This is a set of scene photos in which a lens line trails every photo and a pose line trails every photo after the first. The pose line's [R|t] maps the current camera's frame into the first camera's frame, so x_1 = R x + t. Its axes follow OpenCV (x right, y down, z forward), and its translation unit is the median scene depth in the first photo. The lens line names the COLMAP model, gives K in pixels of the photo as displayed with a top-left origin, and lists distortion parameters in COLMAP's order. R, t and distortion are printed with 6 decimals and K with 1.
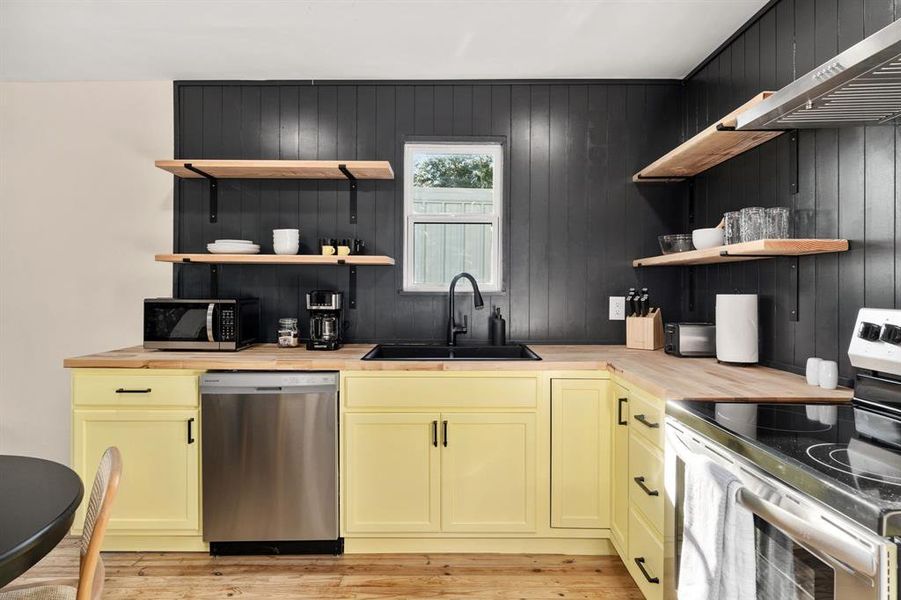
lens RADIAL K [[506.3, 0, 466.0], [0, 506.3, 285.9], [0, 0, 1]] dist [-0.003379, -0.000783]
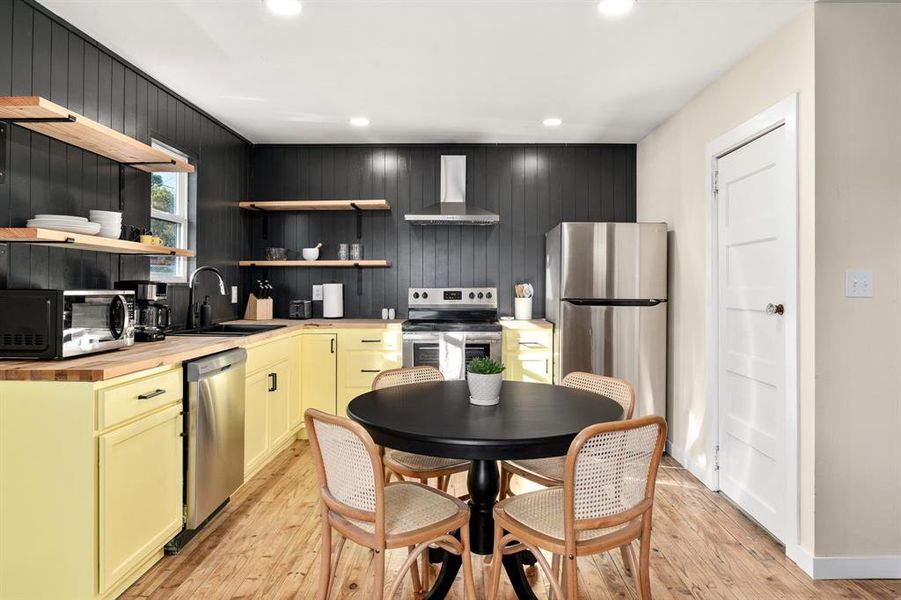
lens RADIAL K [[506.3, 0, 466.0], [0, 506.3, 285.9], [0, 0, 1]] dist [-0.003379, -0.000783]
pose [[0.025892, -0.000819, 0.999664, -1.501007], [-0.002448, 0.999997, 0.000883, 0.021321], [-0.999662, -0.002470, 0.025890, 0.435296]]
